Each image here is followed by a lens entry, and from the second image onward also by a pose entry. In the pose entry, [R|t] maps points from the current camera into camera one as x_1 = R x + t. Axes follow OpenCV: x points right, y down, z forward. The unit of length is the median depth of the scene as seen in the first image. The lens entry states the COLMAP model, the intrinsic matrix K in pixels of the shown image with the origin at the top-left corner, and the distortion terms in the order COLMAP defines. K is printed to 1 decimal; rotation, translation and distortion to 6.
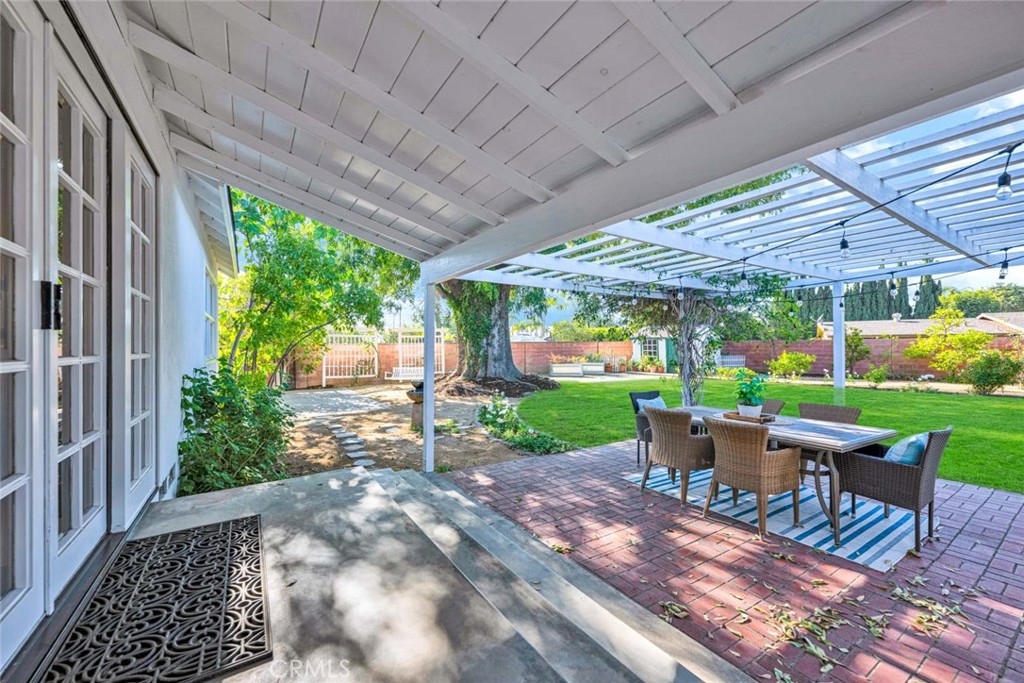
lens RADIAL K [[412.0, 0, 511.5], [0, 412.0, 344.1], [0, 0, 1]] dist [0.000406, -0.000044]
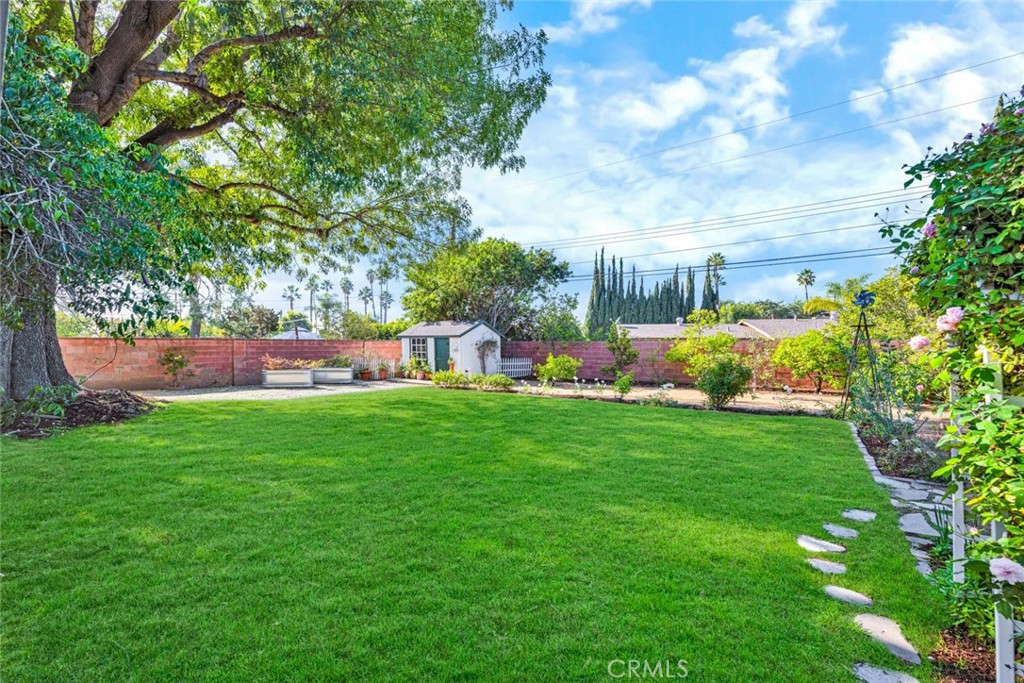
lens RADIAL K [[412.0, 0, 514.0], [0, 412.0, 344.3], [0, 0, 1]] dist [0.000406, -0.000044]
pose [[0.948058, 0.011684, 0.317883, 0.259999], [-0.011740, 0.999930, -0.001738, 0.000045], [-0.317880, -0.002085, 0.948129, 0.179462]]
